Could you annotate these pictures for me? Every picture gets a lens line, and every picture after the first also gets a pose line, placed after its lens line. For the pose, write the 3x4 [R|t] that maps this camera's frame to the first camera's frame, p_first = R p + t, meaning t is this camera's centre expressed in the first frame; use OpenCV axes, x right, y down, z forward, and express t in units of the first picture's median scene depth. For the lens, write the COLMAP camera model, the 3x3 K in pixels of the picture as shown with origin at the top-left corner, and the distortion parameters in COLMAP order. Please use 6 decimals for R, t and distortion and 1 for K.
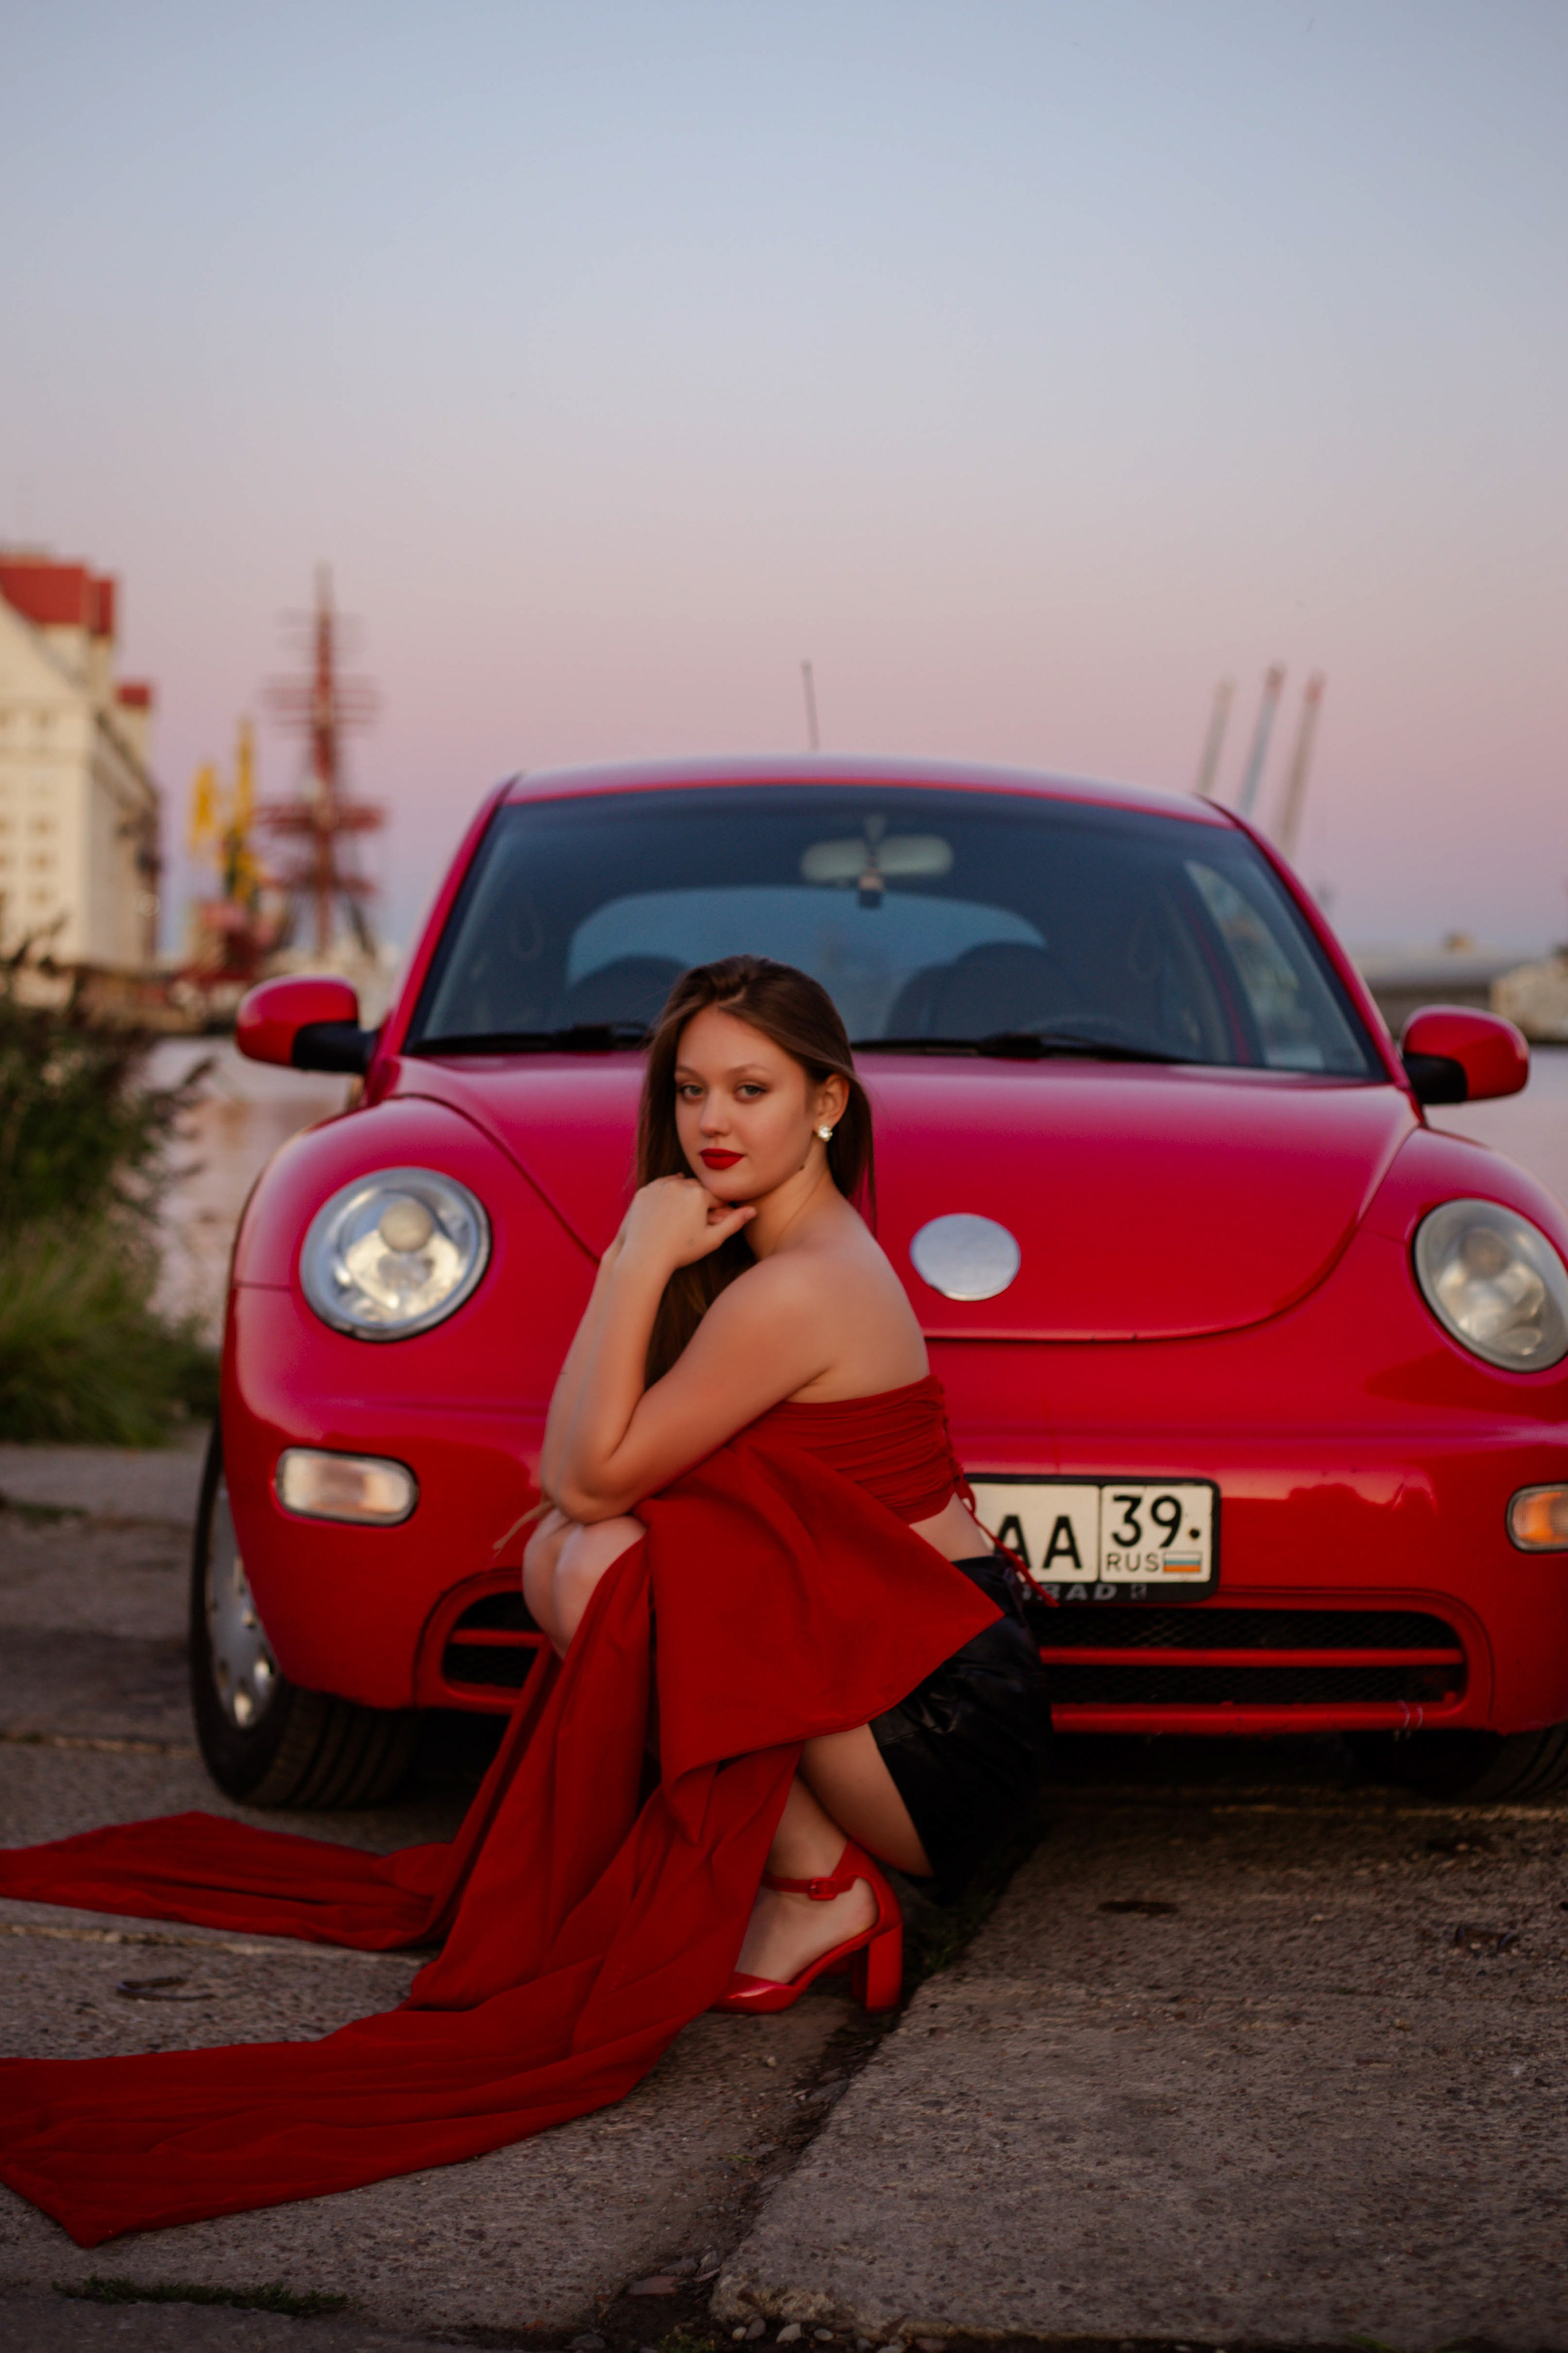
lens RADIAL K [[3809.0, 0, 716.4], [0, 3809.0, 1140.5], [0, 0, 1]] dist [-0.080067, -0.164960]
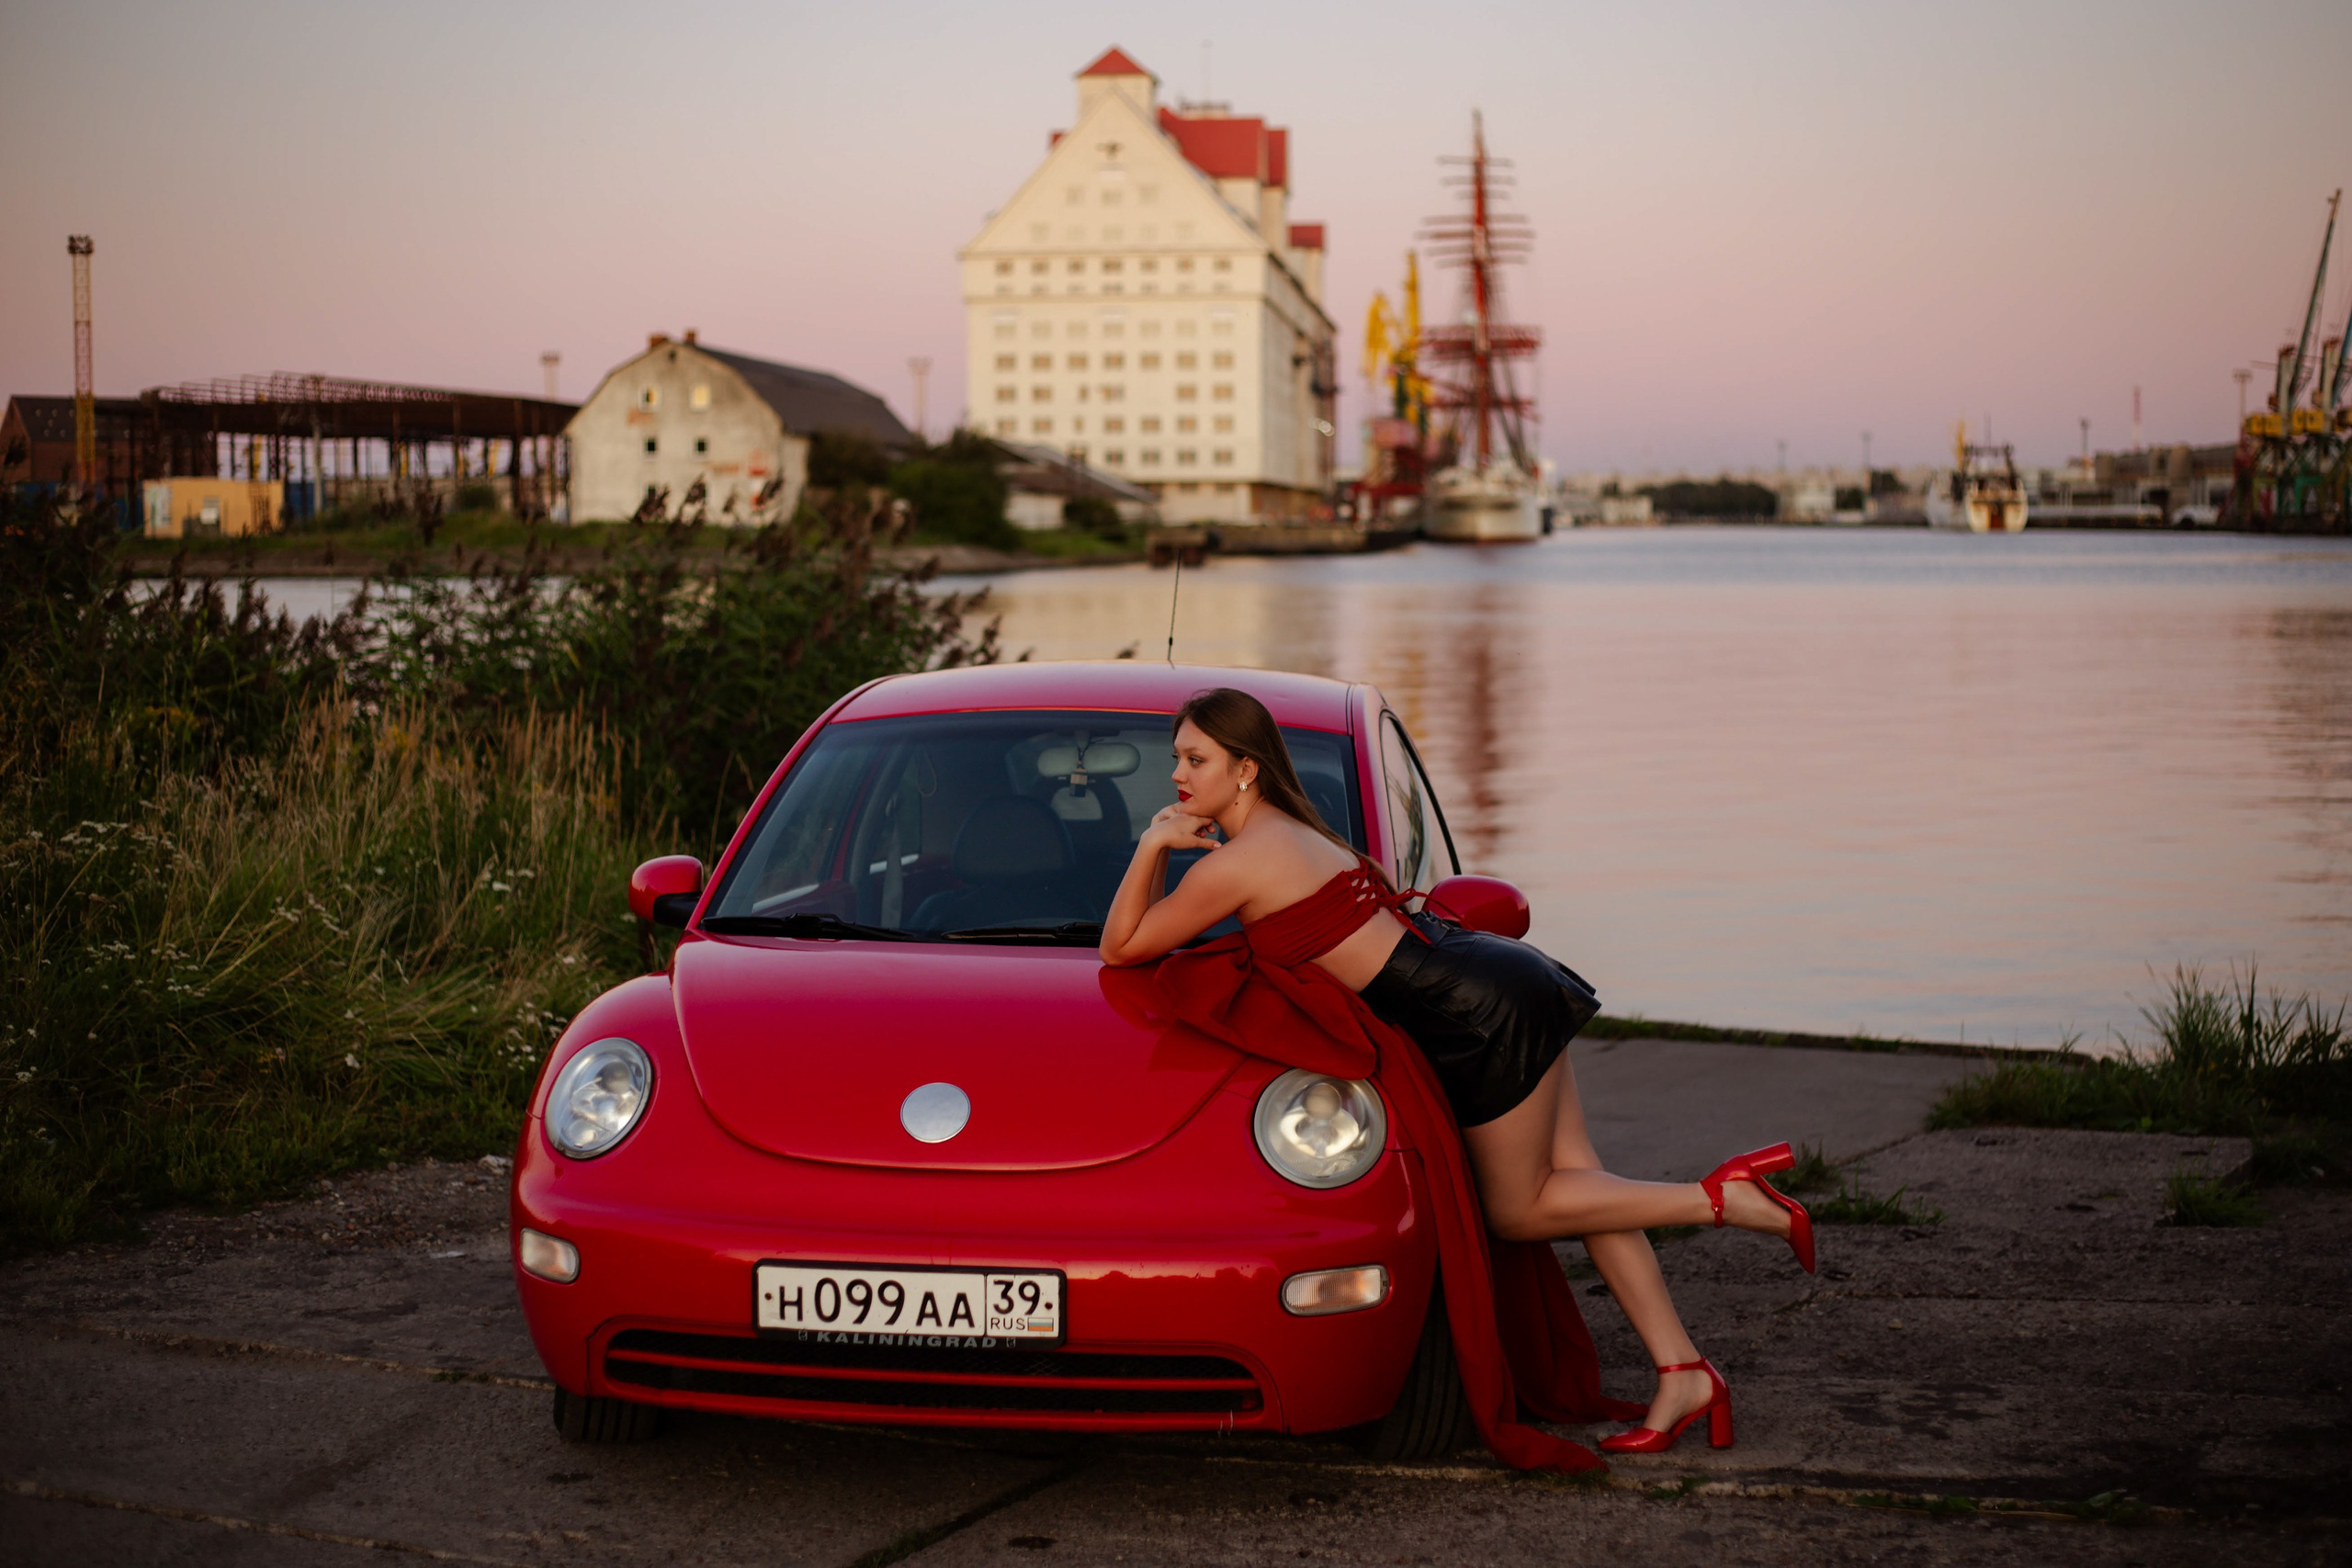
lens RADIAL K [[3495.3, 0, 1208.0], [0, 3495.3, 794.9], [0, 0, 1]] dist [-0.097620, -0.069947]
pose [[0.983222, -0.006220, -0.182306, 0.445621], [0.014385, 0.998950, 0.043502, -0.161116], [0.181844, -0.045395, 0.982279, -0.354831]]
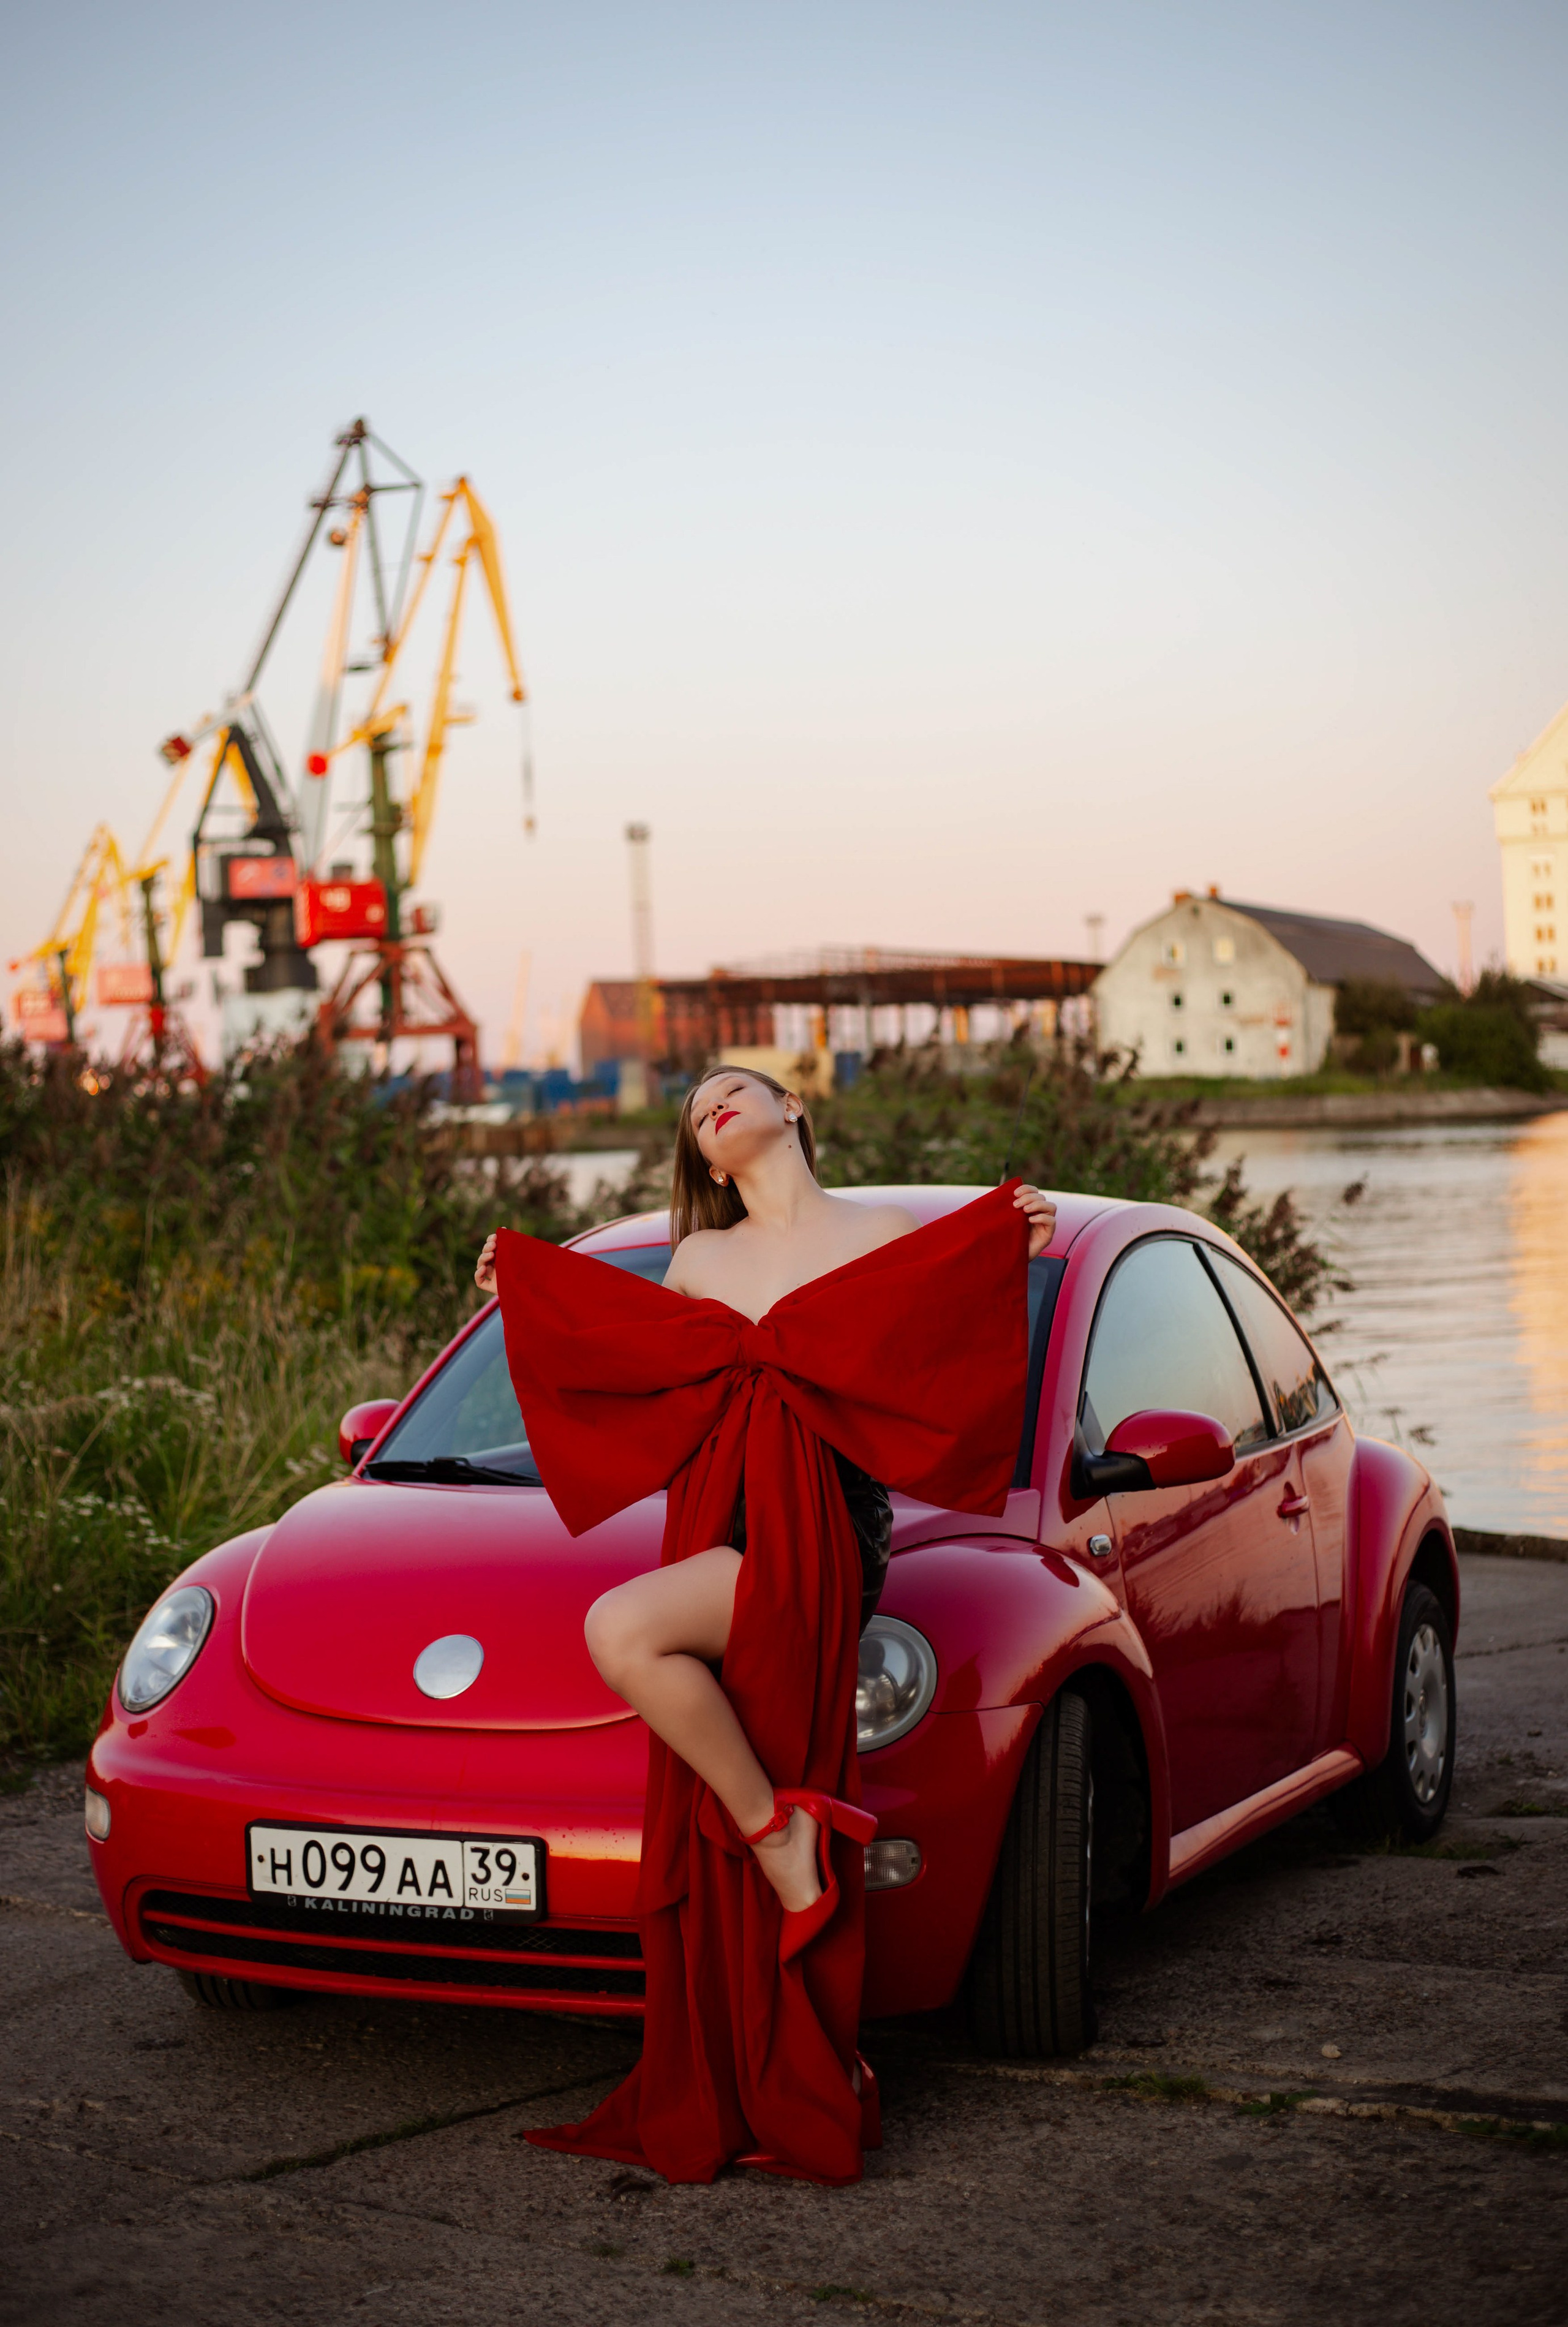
lens RADIAL K [[3498.5, 0, 785.8], [0, 3498.5, 1127.2], [0, 0, 1]] dist [-0.105660, -0.001664]
pose [[0.895373, -0.051104, -0.442375, 0.800591], [0.043409, 0.998679, -0.027507, -0.135284], [0.443196, 0.005426, 0.896408, -0.119454]]
